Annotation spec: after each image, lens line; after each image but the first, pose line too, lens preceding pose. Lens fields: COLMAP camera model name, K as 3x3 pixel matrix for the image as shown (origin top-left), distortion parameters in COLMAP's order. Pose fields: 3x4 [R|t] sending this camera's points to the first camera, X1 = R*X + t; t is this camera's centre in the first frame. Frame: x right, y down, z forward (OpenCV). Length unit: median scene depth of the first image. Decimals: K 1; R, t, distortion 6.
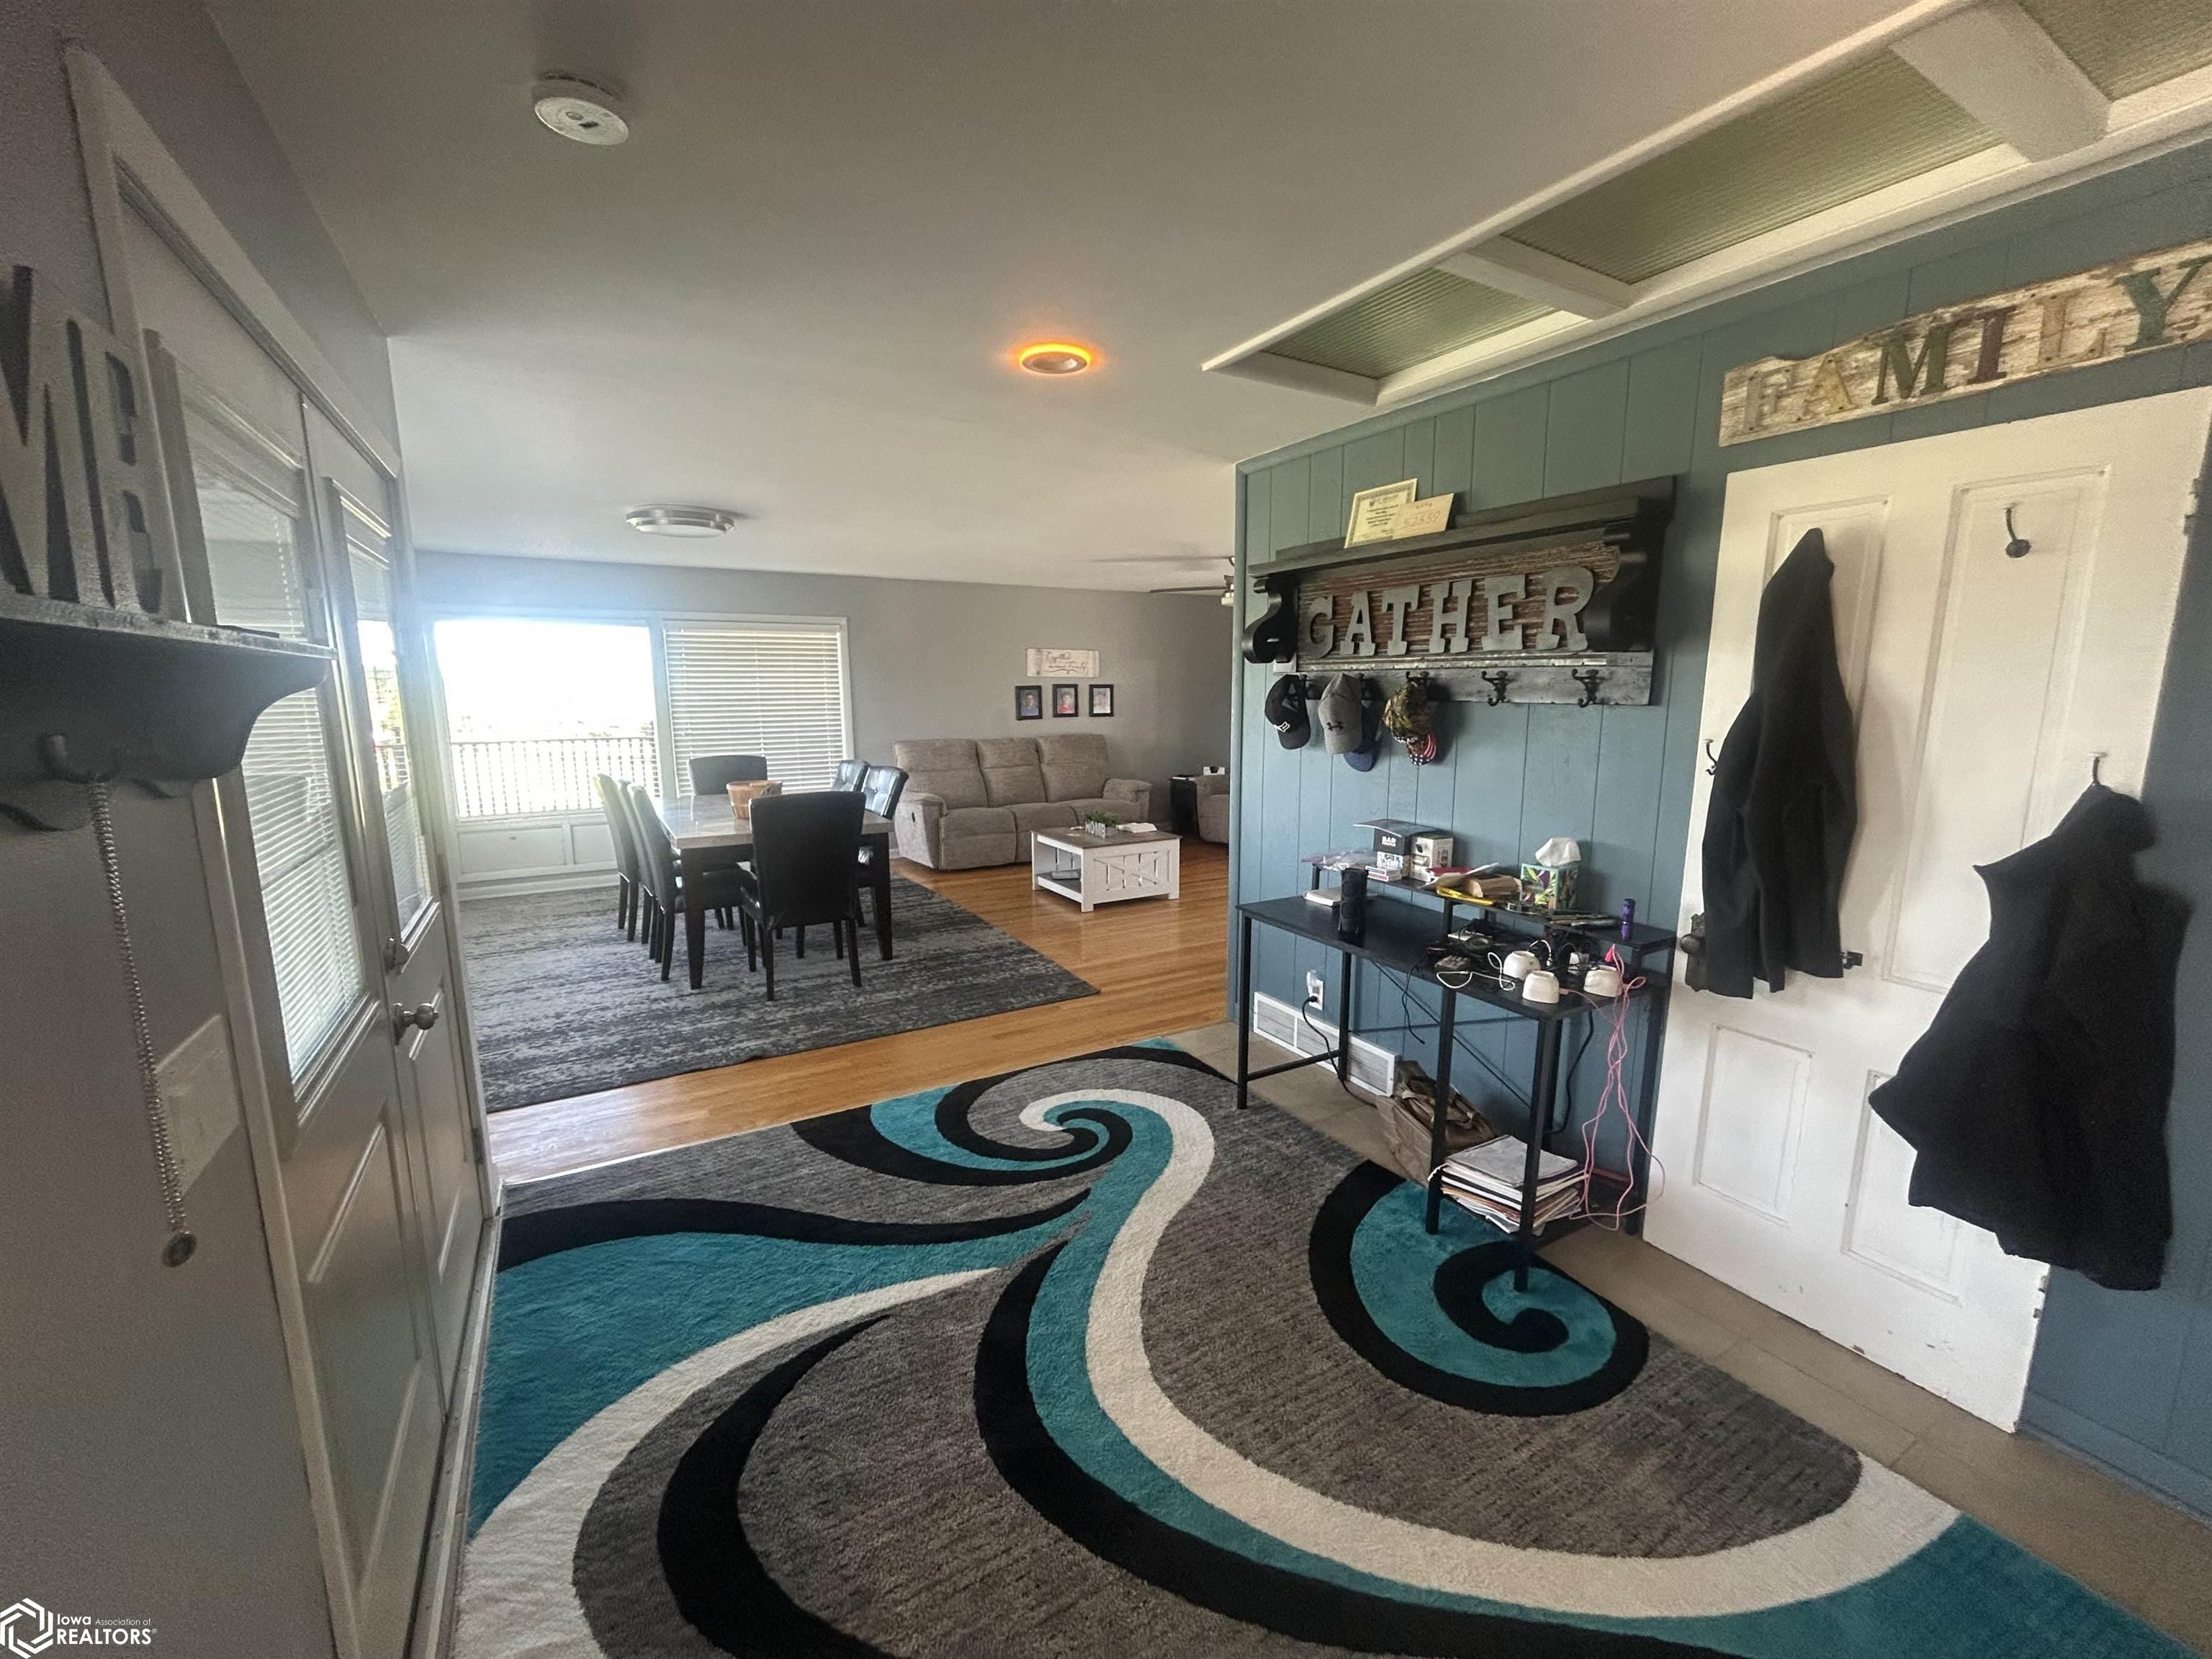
lens RADIAL K [[899.8, 0, 1114.2], [0, 899.8, 833.2], [0, 0, 1]] dist [0.001115, 0.000794]
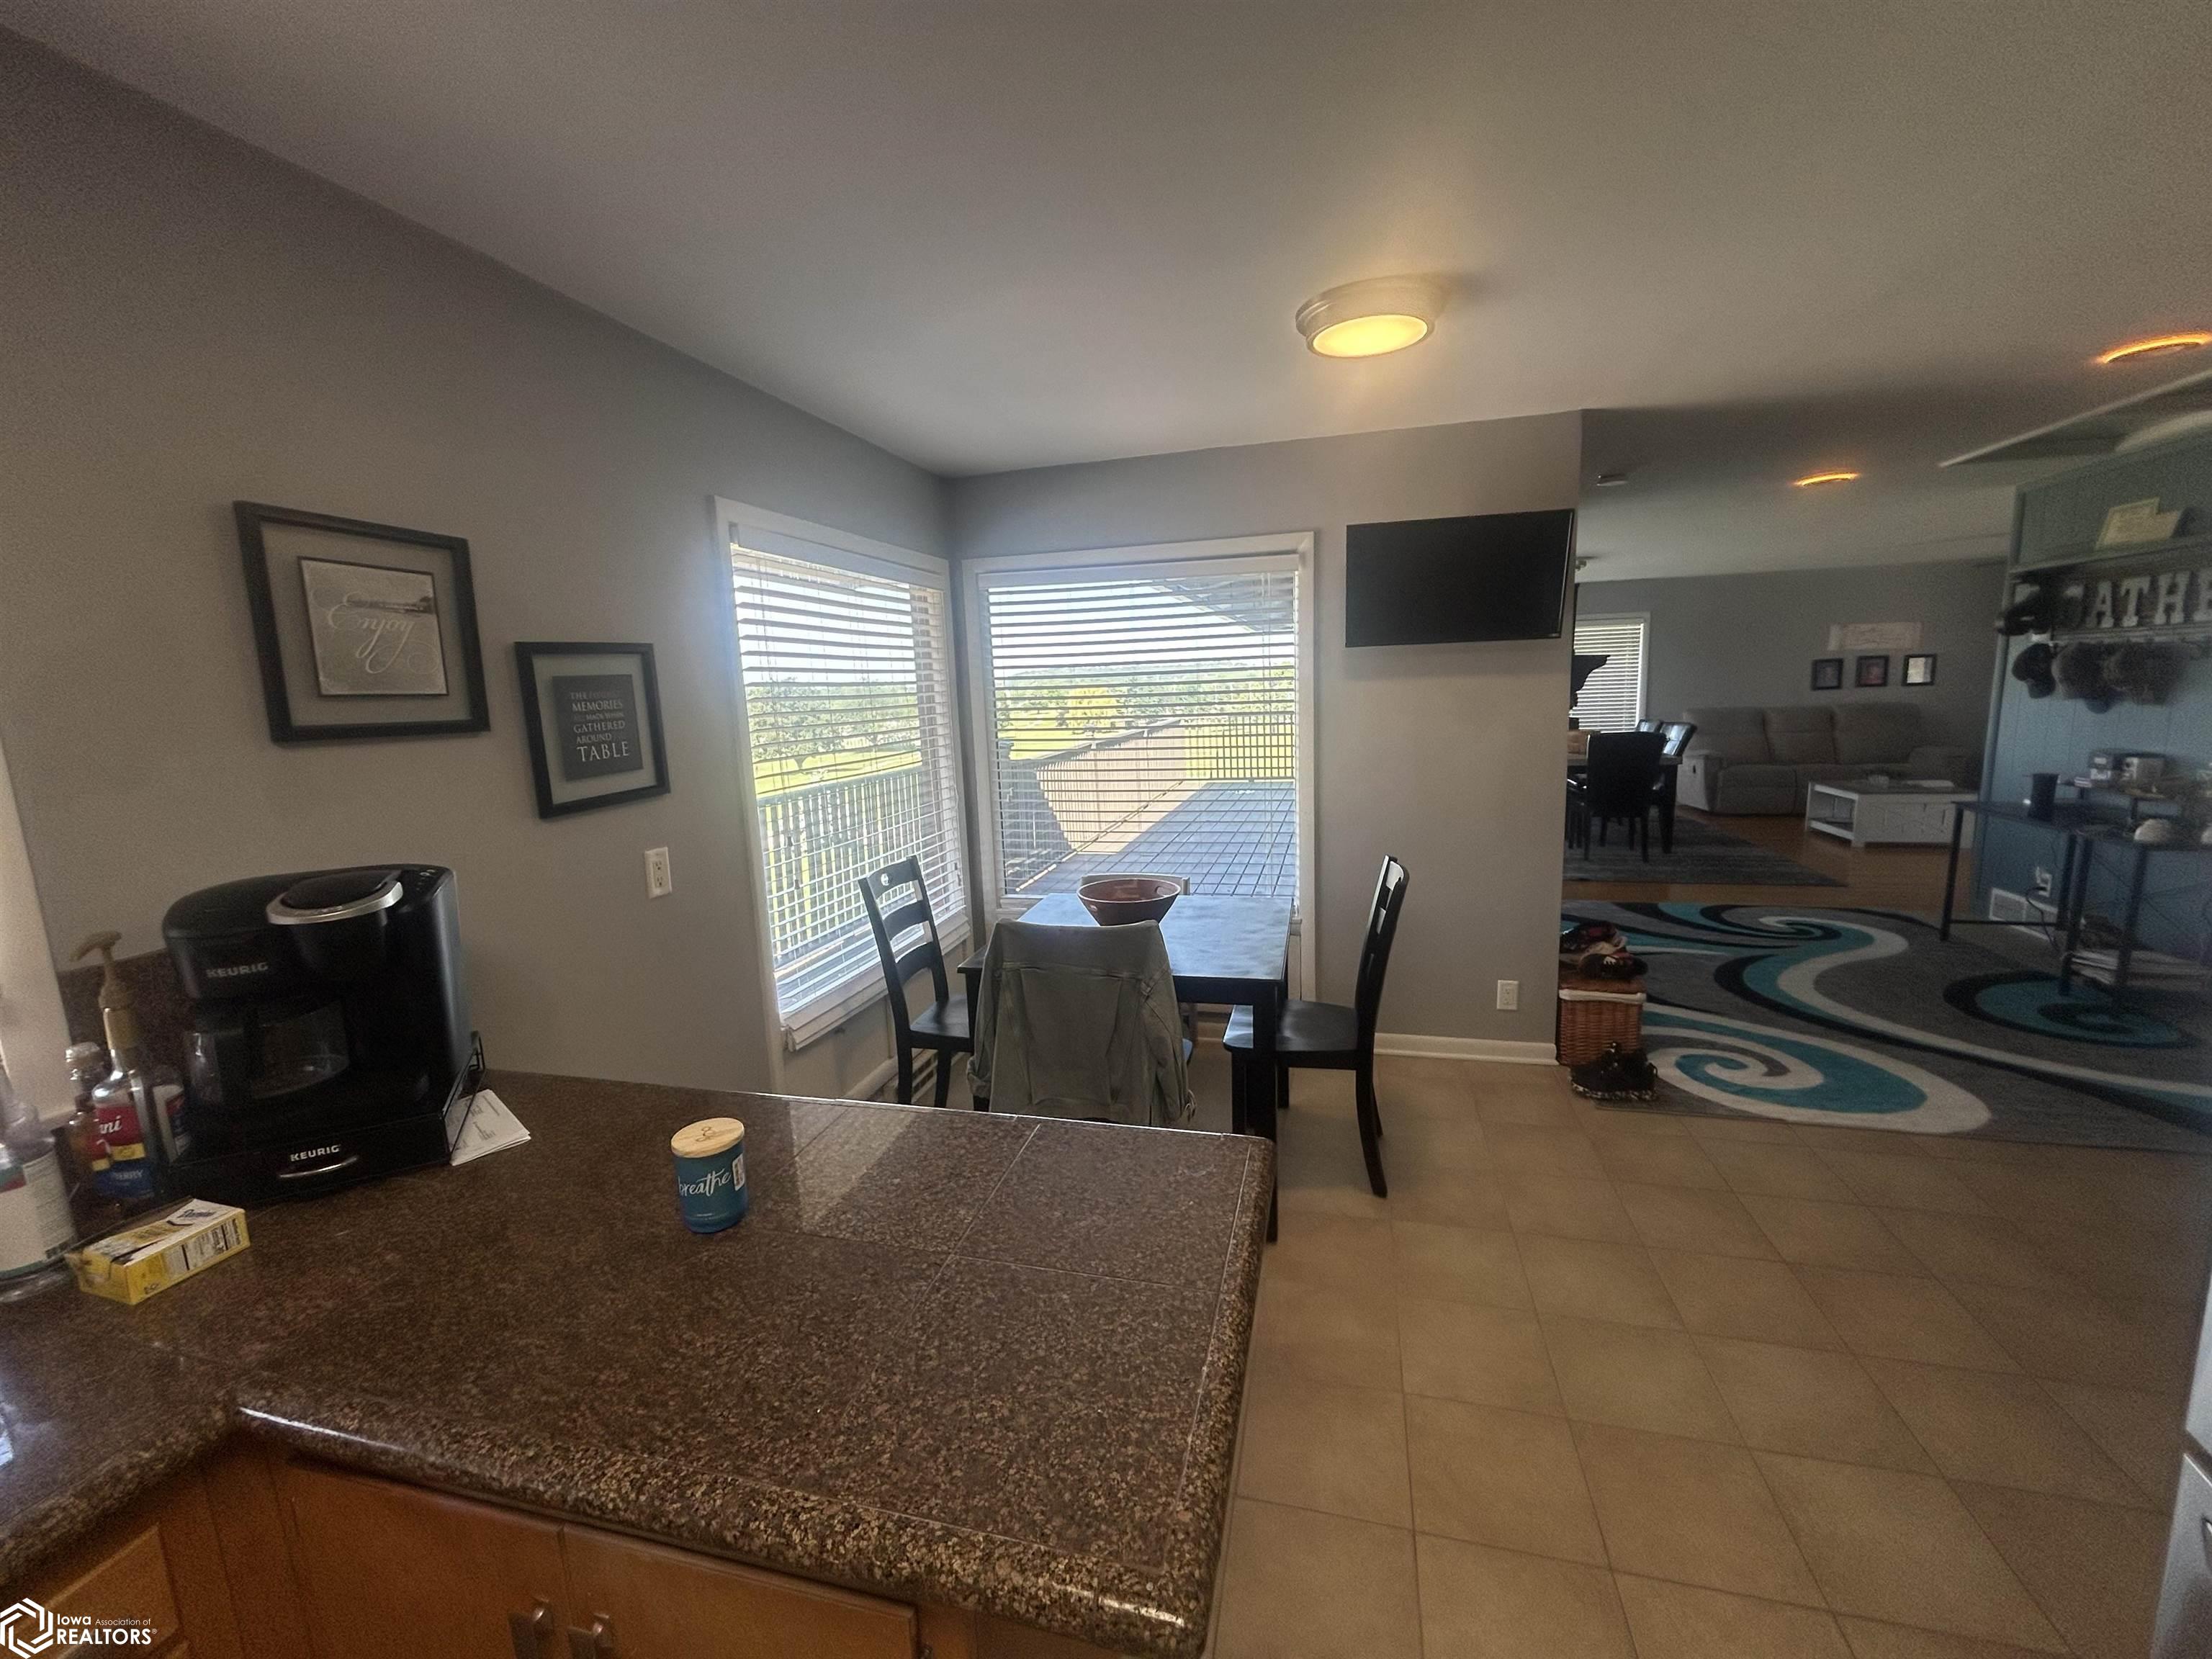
lens RADIAL K [[899.8, 0, 1110.6], [0, 899.8, 830.0], [0, 0, 1]] dist [0.001115, 0.000794]
pose [[0.706581, 0.089343, -0.701970, 0.203722], [-0.080488, 0.995707, 0.045711, 0.170095], [0.703040, 0.024202, 0.710738, -1.043907]]
